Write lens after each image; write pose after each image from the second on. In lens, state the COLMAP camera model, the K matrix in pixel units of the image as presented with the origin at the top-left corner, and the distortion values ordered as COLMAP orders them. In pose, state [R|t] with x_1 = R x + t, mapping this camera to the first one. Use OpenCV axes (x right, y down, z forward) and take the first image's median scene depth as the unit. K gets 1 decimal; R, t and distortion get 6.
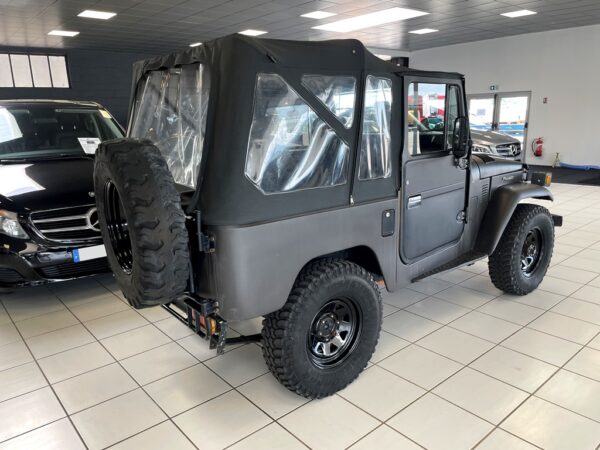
lens RADIAL K [[453.8, 0, 300.0], [0, 453.8, 225.0], [0, 0, 1]] dist [0.095186, -0.099438]
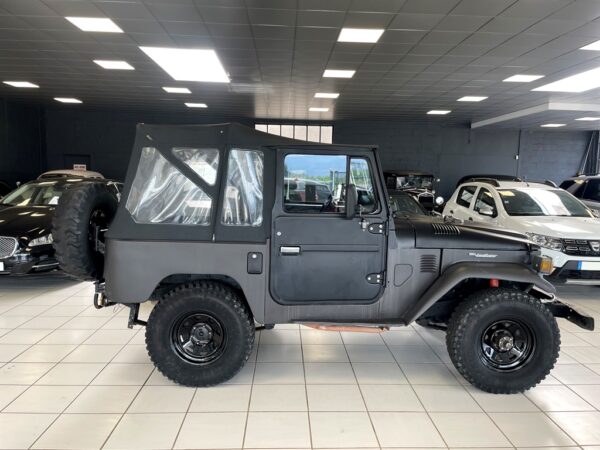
lens RADIAL K [[453.8, 0, 300.0], [0, 453.8, 225.0], [0, 0, 1]] dist [0.095186, -0.099438]
pose [[0.788446, 0.112130, -0.604797, 1.026298], [-0.186606, 0.980509, -0.061481, -0.053107], [0.586115, 0.161333, 0.794003, 0.080041]]
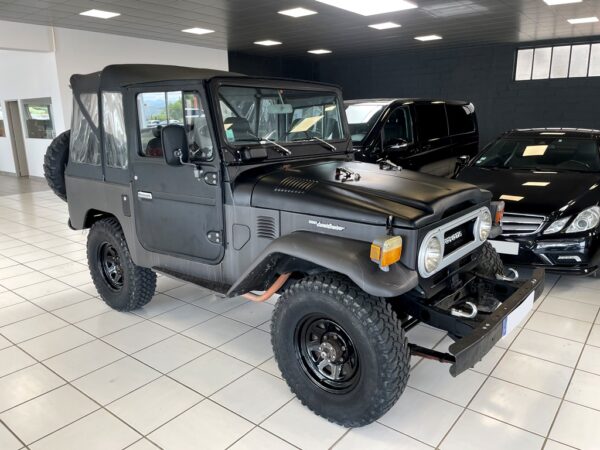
lens RADIAL K [[453.8, 0, 300.0], [0, 453.8, 225.0], [0, 0, 1]] dist [0.095186, -0.099438]
pose [[0.192006, 0.251196, -0.948701, 1.509312], [-0.223127, 0.952545, 0.207056, -0.324140], [0.955693, 0.171925, 0.238942, 1.171594]]
